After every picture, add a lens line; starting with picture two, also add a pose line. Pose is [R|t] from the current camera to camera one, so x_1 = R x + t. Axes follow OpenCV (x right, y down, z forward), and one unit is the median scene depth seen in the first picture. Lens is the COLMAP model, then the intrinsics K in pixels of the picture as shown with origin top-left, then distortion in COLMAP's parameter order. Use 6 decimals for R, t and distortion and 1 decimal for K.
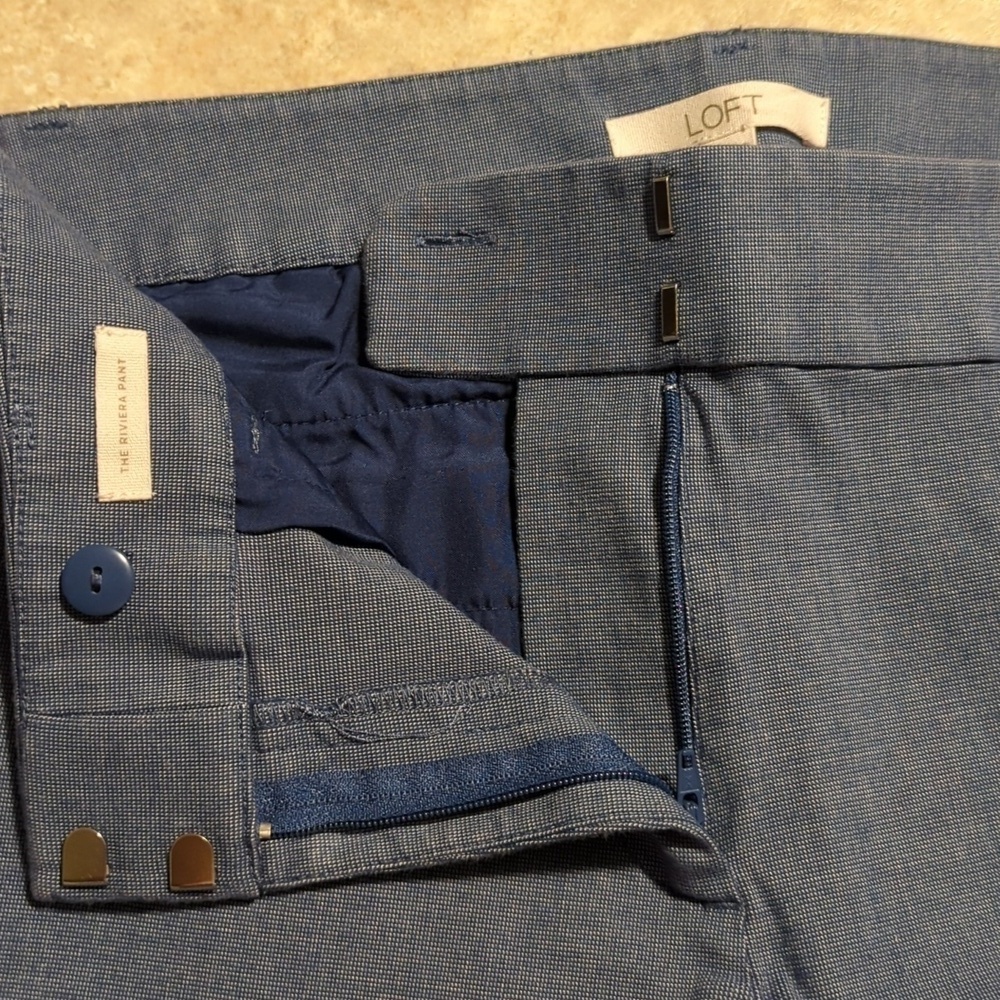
lens RADIAL K [[1613.6, 0, 502.7], [0, 1613.6, 497.5], [0, 0, 1]] dist [0.064708, 0.000000]
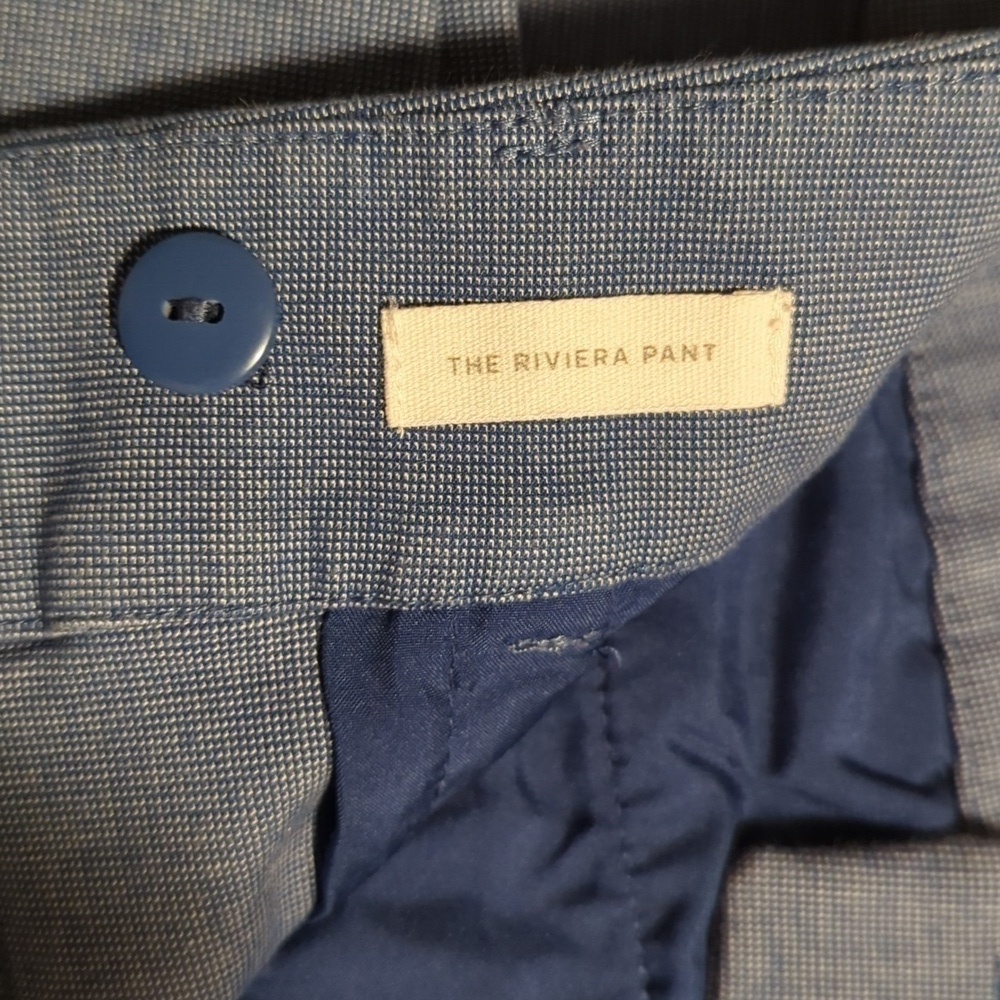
lens RADIAL K [[1613.6, 0, 497.2], [0, 1613.6, 499.0], [0, 0, 1]] dist [0.064708, 0.000000]
pose [[-0.011352, 0.996749, -0.079764, -0.158636], [-0.988057, 0.001077, 0.154084, -0.093244], [0.153669, 0.080560, 0.984833, 0.559952]]
